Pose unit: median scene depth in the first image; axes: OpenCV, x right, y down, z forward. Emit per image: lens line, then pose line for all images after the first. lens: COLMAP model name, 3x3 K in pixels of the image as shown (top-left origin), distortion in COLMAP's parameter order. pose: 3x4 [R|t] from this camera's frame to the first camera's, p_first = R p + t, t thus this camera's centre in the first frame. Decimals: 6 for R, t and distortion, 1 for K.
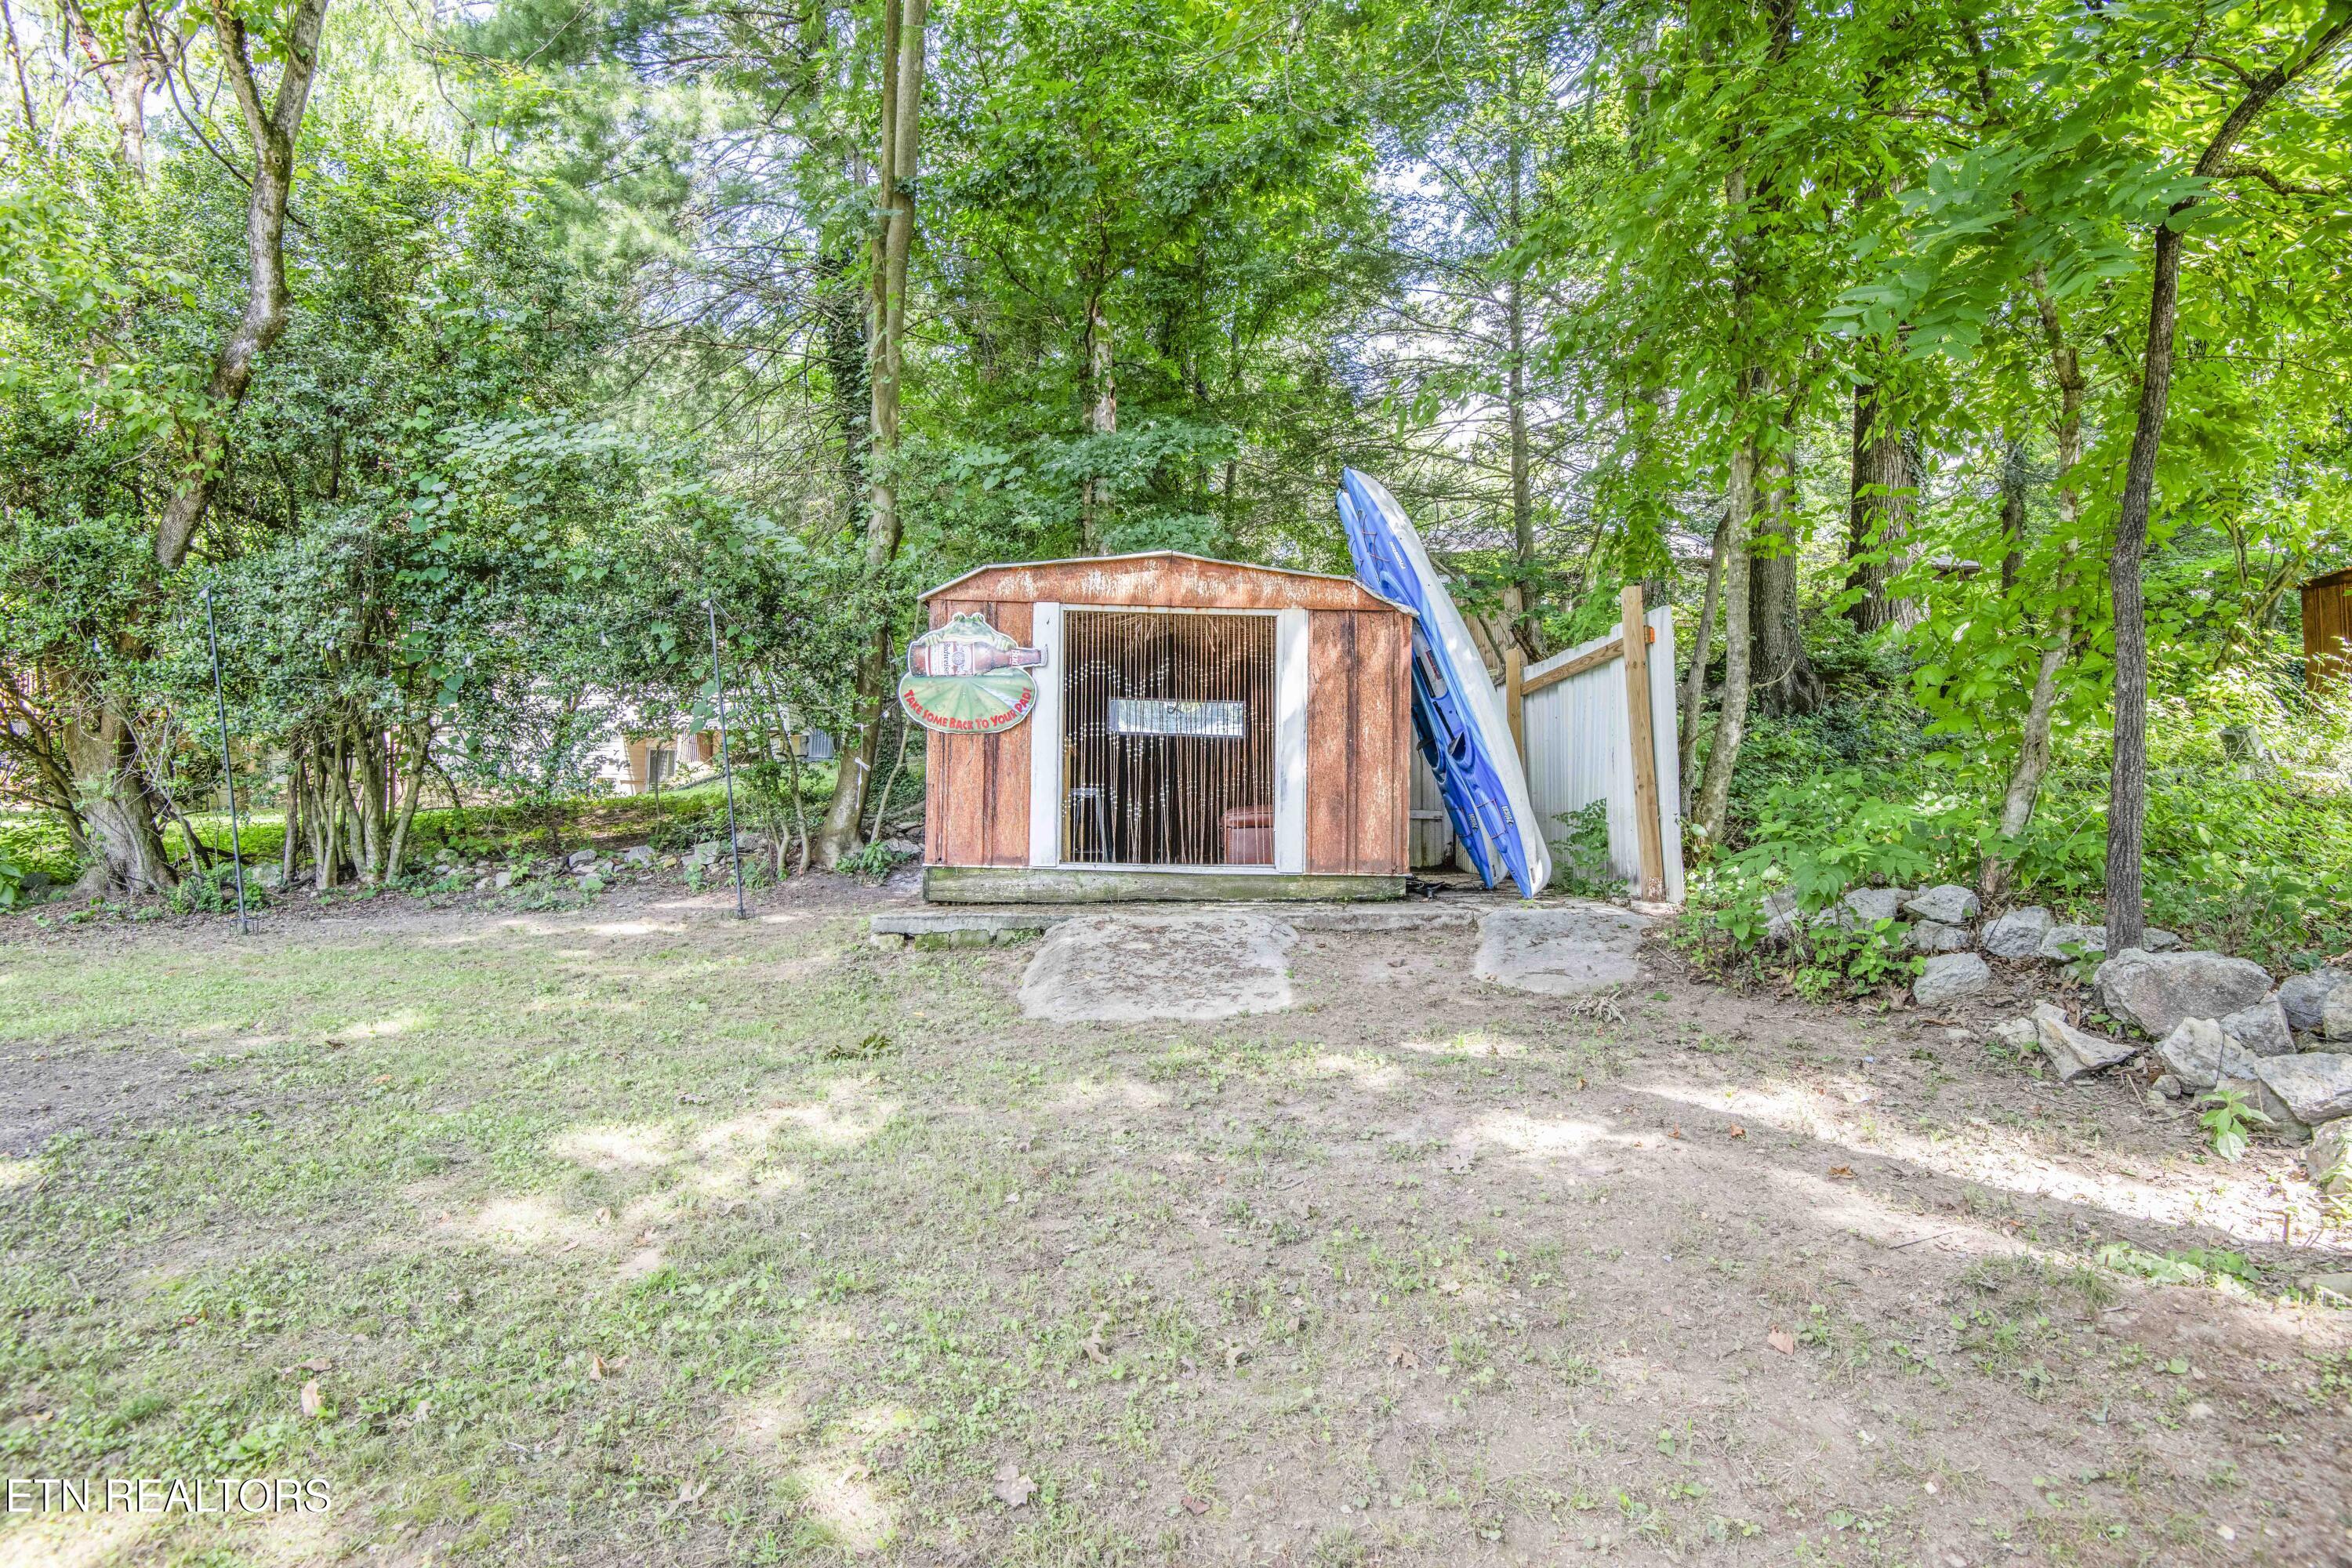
lens RADIAL K [[1083.7, 0, 1184.2], [0, 1083.7, 786.9], [0, 0, 1]] dist [-0.012273, -0.018648]
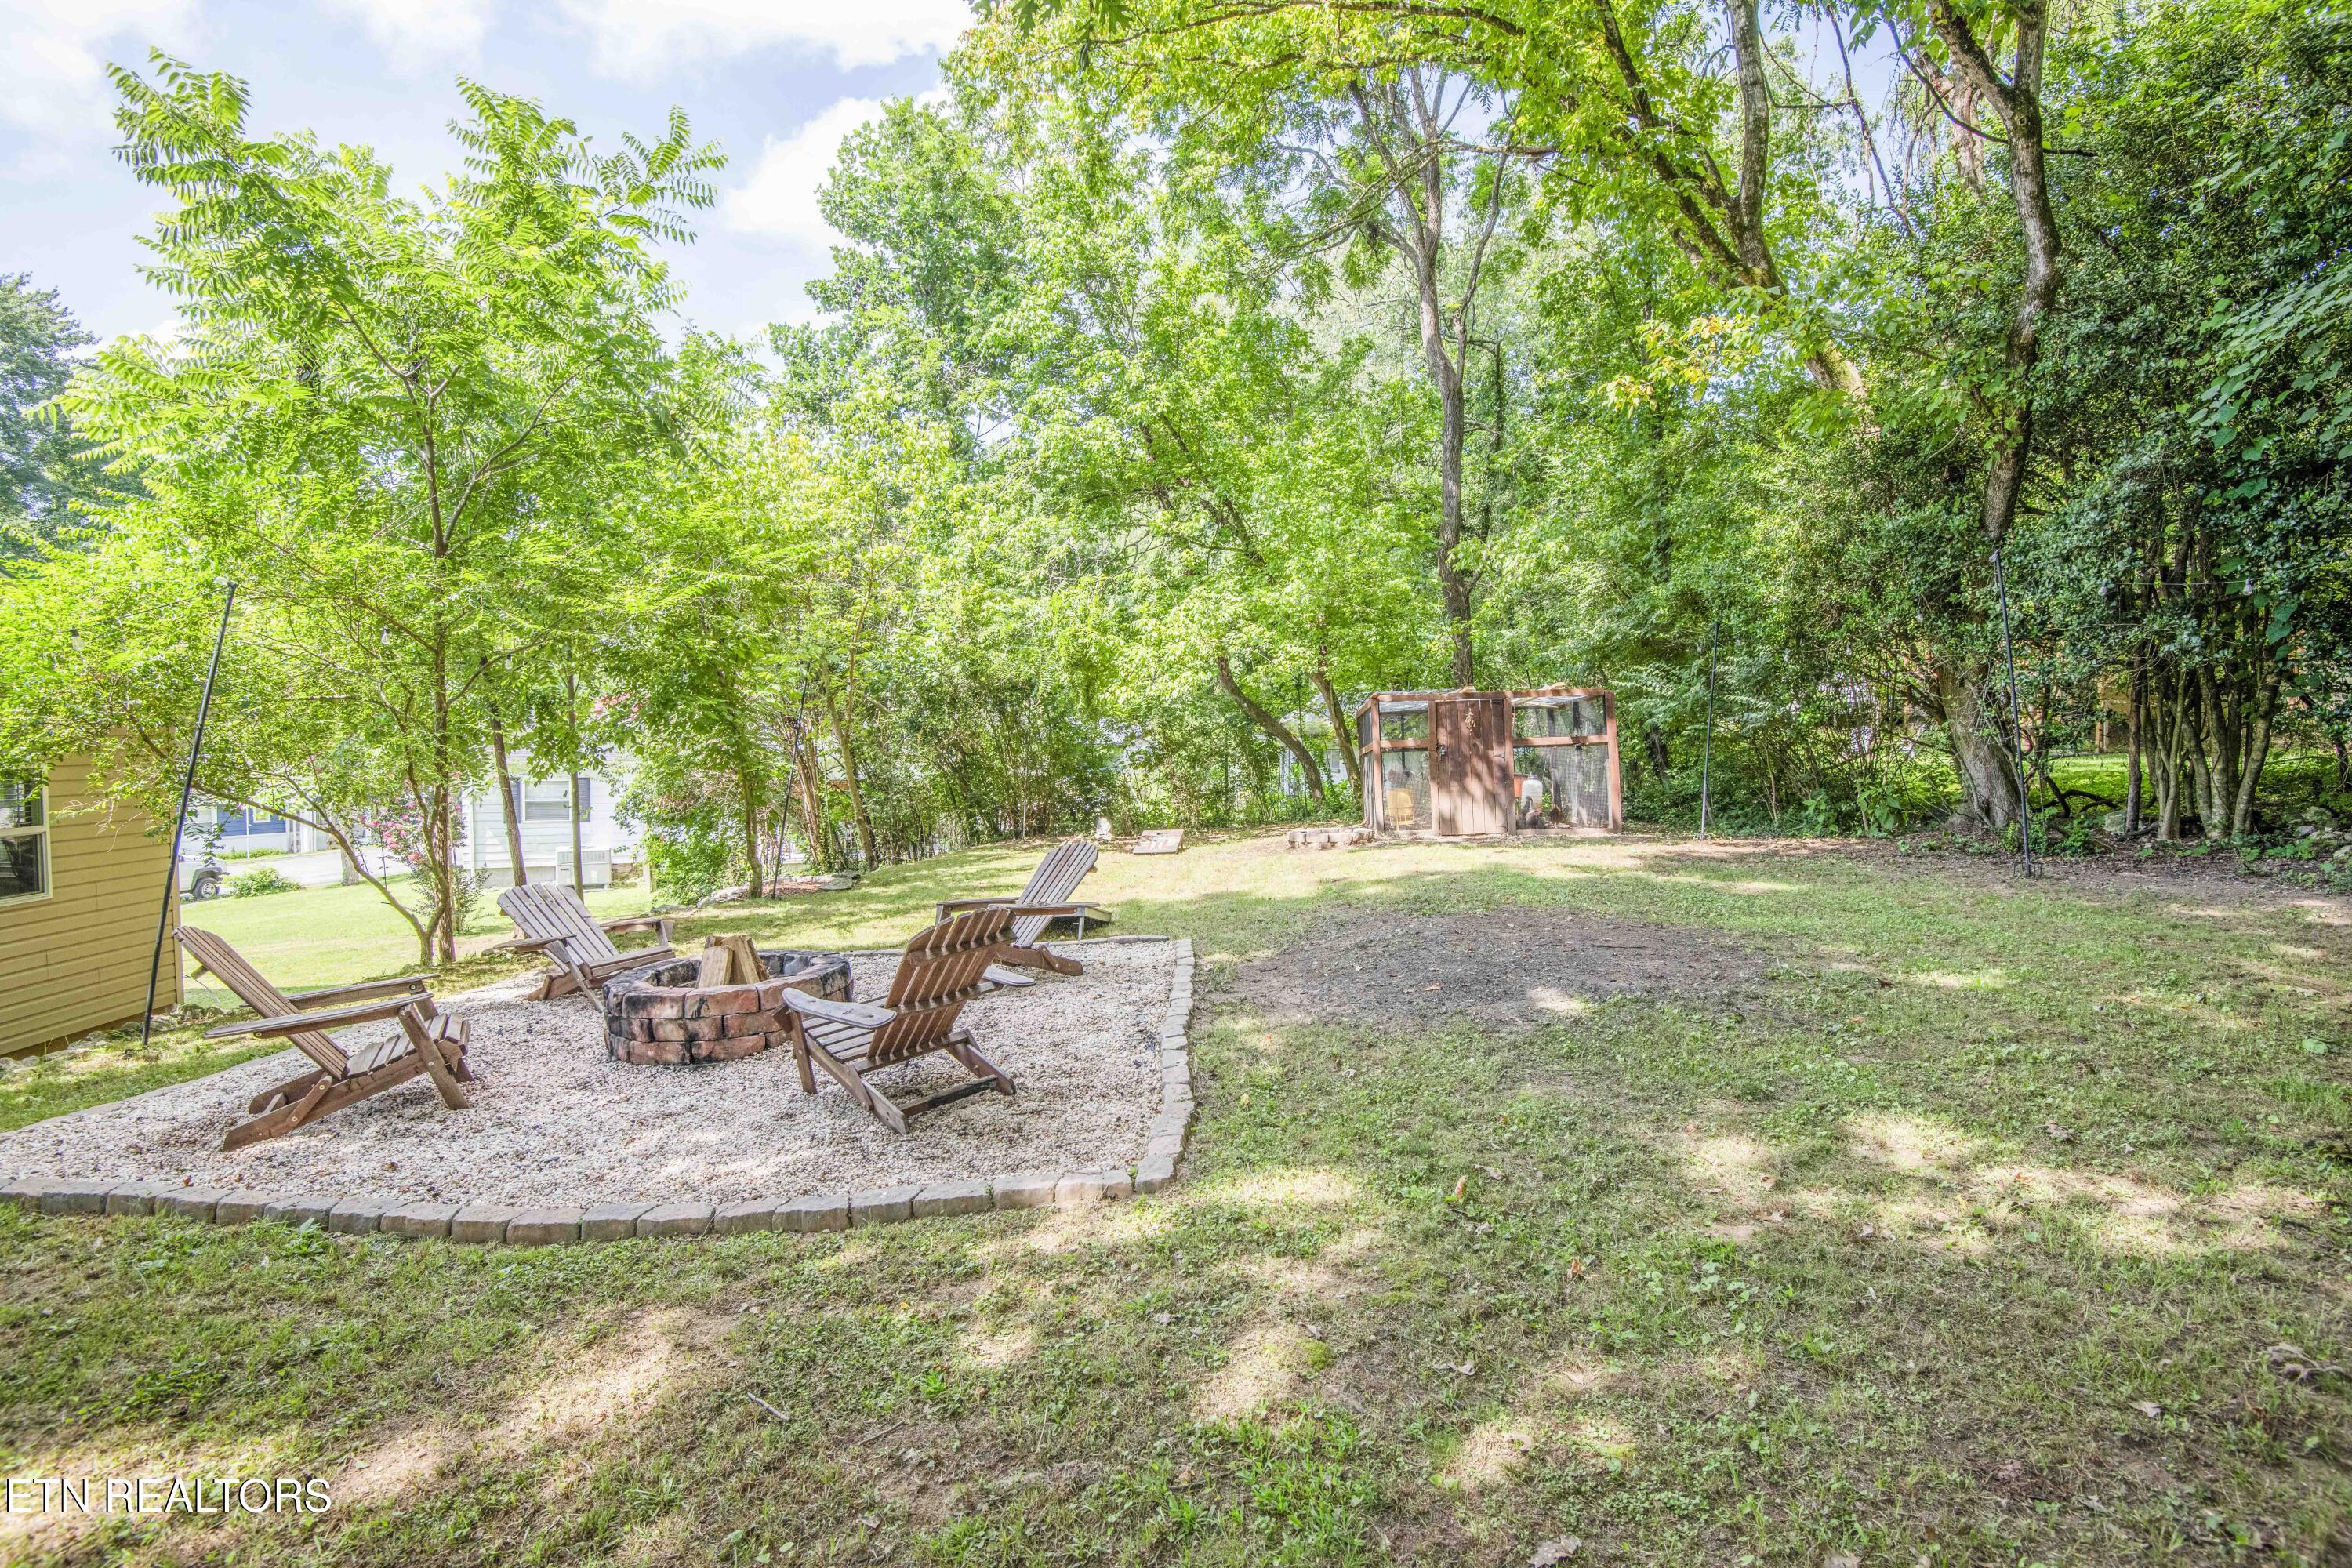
lens RADIAL K [[1083.7, 0, 1184.2], [0, 1083.7, 786.9], [0, 0, 1]] dist [-0.012273, -0.018648]
pose [[0.025084, 0.045324, -0.998657, 0.188738], [0.014129, 0.998856, 0.045687, -0.013546], [0.999585, -0.015256, 0.024415, 0.177027]]
